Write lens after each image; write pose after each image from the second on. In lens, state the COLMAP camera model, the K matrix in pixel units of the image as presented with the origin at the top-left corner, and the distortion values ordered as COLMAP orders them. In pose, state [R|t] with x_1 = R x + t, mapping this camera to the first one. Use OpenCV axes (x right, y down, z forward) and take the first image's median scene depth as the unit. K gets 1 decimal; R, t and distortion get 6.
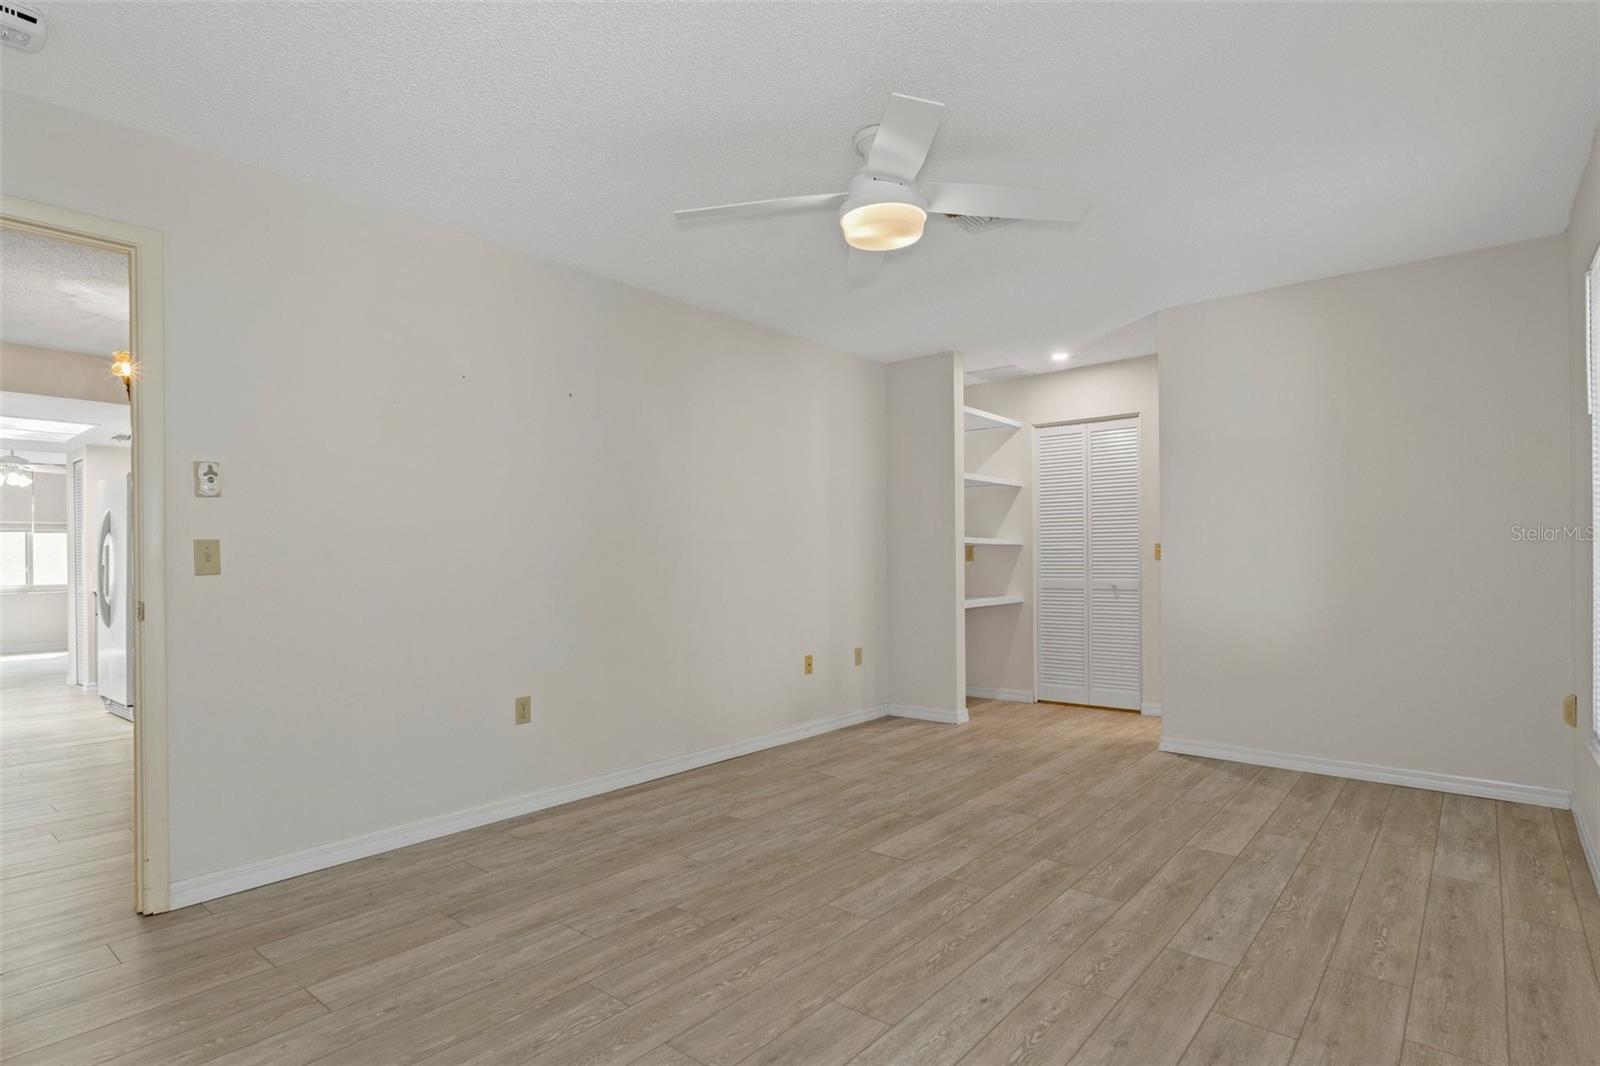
lens RADIAL K [[825.3, 0, 770.6], [0, 825.3, 565.3], [0, 0, 1]] dist [0.004891, -0.001772]
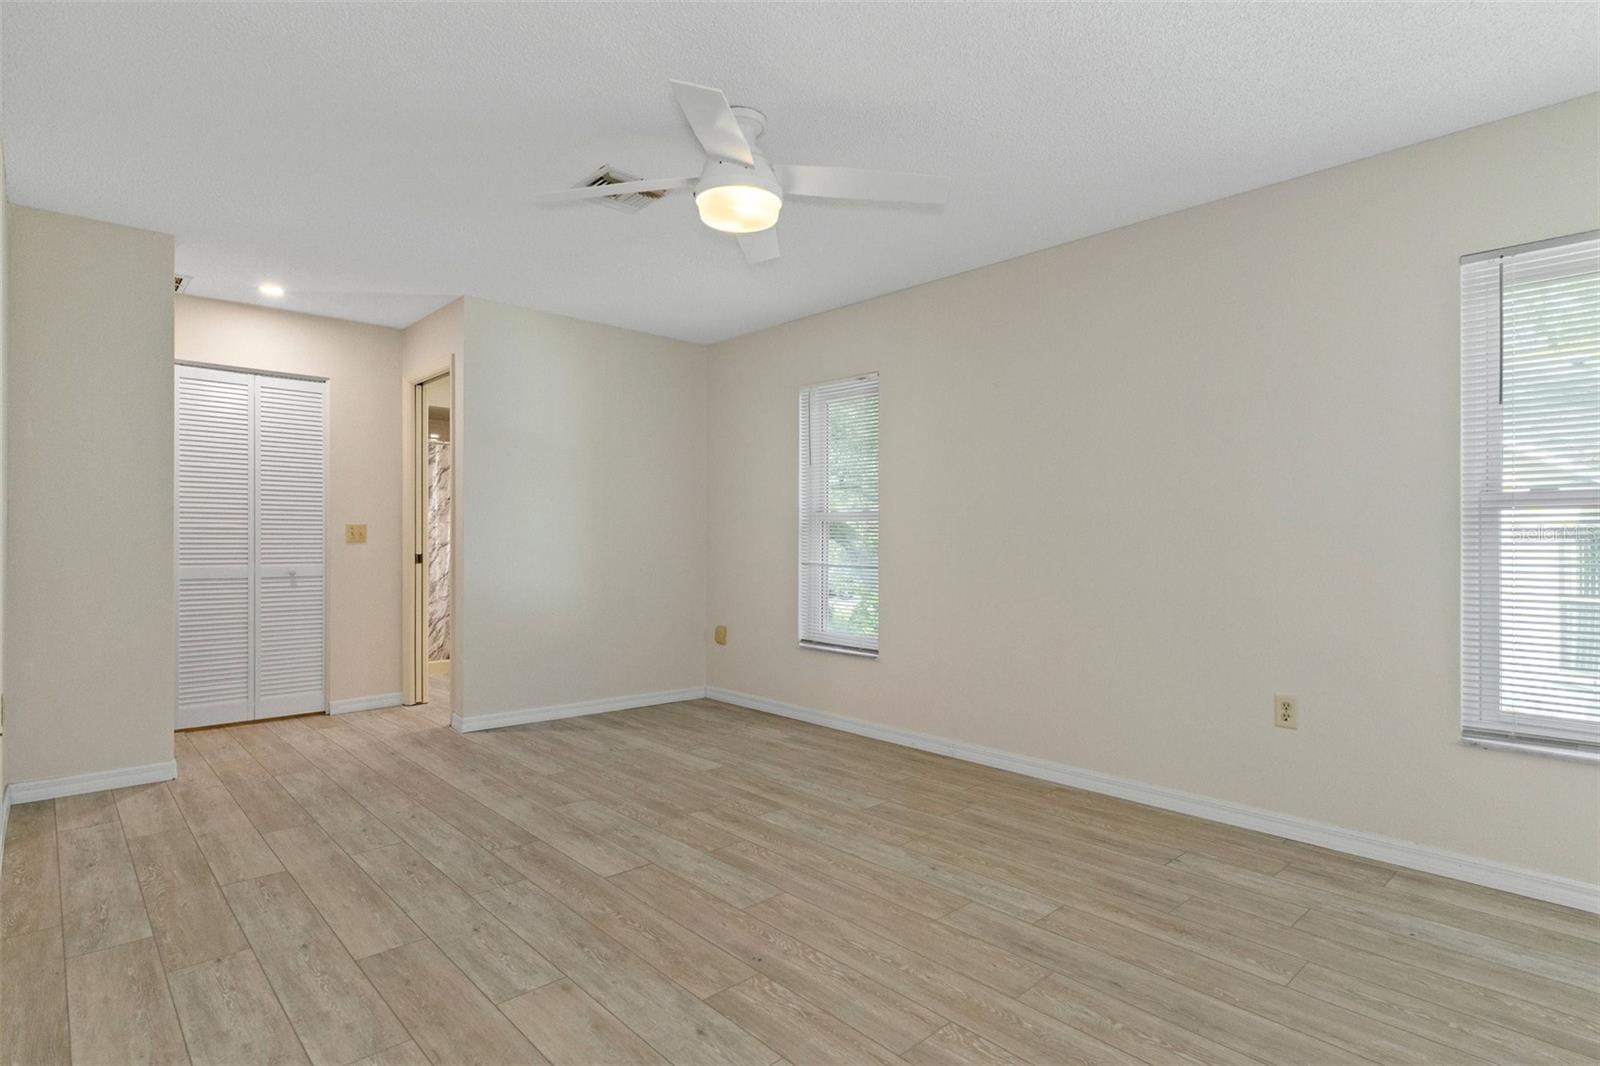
lens RADIAL K [[825.3, 0, 834.3], [0, 825.3, 533.7], [0, 0, 1]] dist [0.004891, -0.001772]
pose [[0.081536, 0.018564, 0.996498, -0.771667], [0.001889, 0.999822, -0.018780, 0.003472], [-0.996669, 0.003414, 0.081486, 0.731071]]
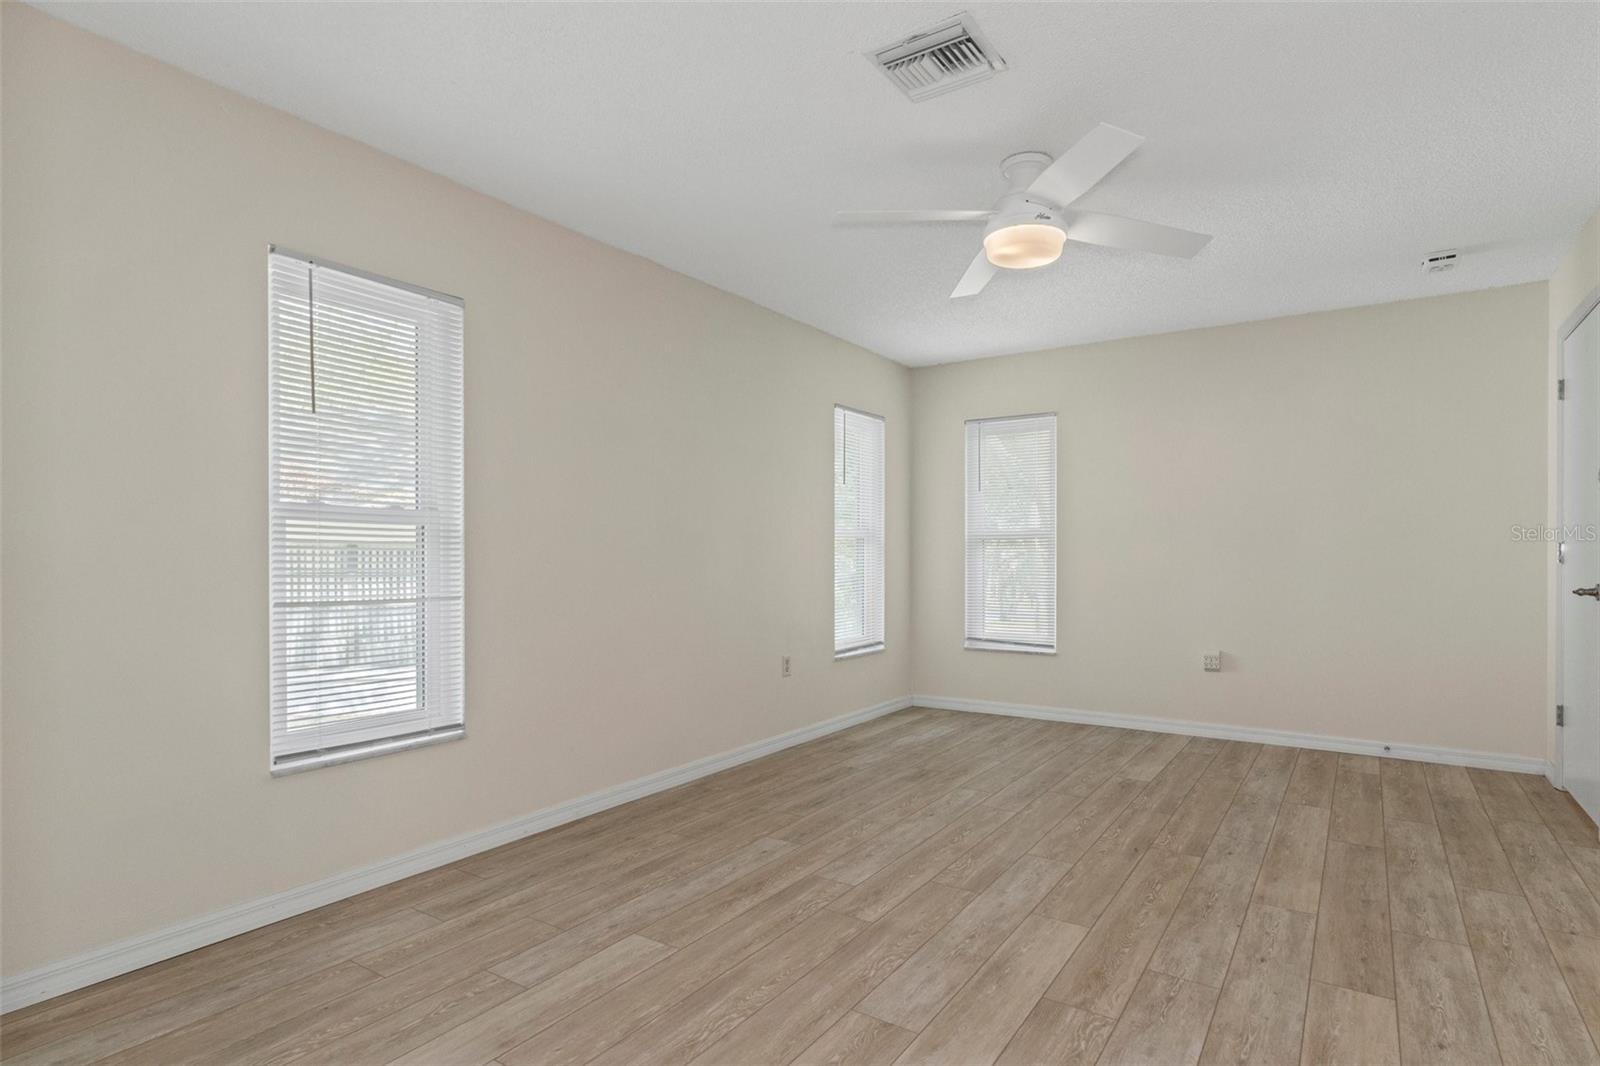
lens RADIAL K [[825.3, 0, 792.8], [0, 825.3, 544.9], [0, 0, 1]] dist [0.004891, -0.001772]
pose [[-0.992845, 0.008930, -0.119073, 0.513741], [0.009292, 0.999954, -0.002480, -0.018840], [0.119045, -0.003569, -0.992882, 1.846822]]
